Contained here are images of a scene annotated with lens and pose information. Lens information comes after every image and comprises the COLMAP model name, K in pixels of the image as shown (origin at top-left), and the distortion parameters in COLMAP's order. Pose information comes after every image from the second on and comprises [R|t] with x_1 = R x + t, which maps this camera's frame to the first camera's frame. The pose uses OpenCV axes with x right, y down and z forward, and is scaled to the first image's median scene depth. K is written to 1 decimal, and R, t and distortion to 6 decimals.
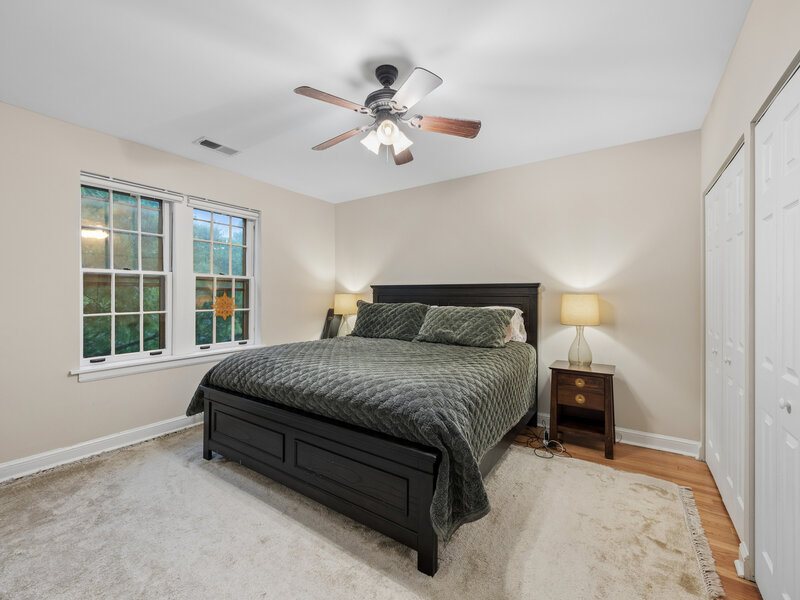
lens RADIAL K [[342.6, 0, 399.7], [0, 342.6, 301.4], [0, 0, 1]] dist [-0.003220, 0.000053]
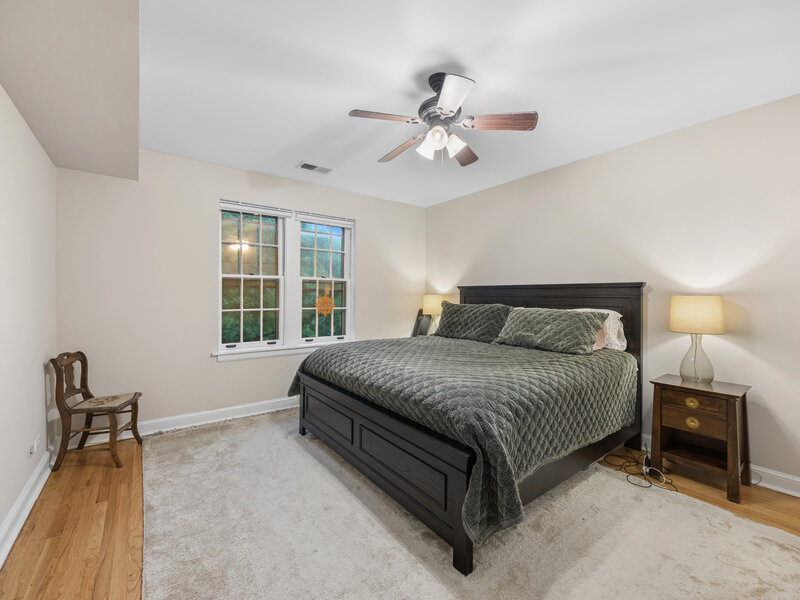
lens RADIAL K [[342.6, 0, 396.0], [0, 342.6, 300.8], [0, 0, 1]] dist [-0.003220, 0.000053]
pose [[0.945303, 0.008087, -0.326093, 0.129691], [-0.009979, 0.999942, -0.004129, 0.002955], [0.326041, 0.007158, 0.945329, -0.011289]]
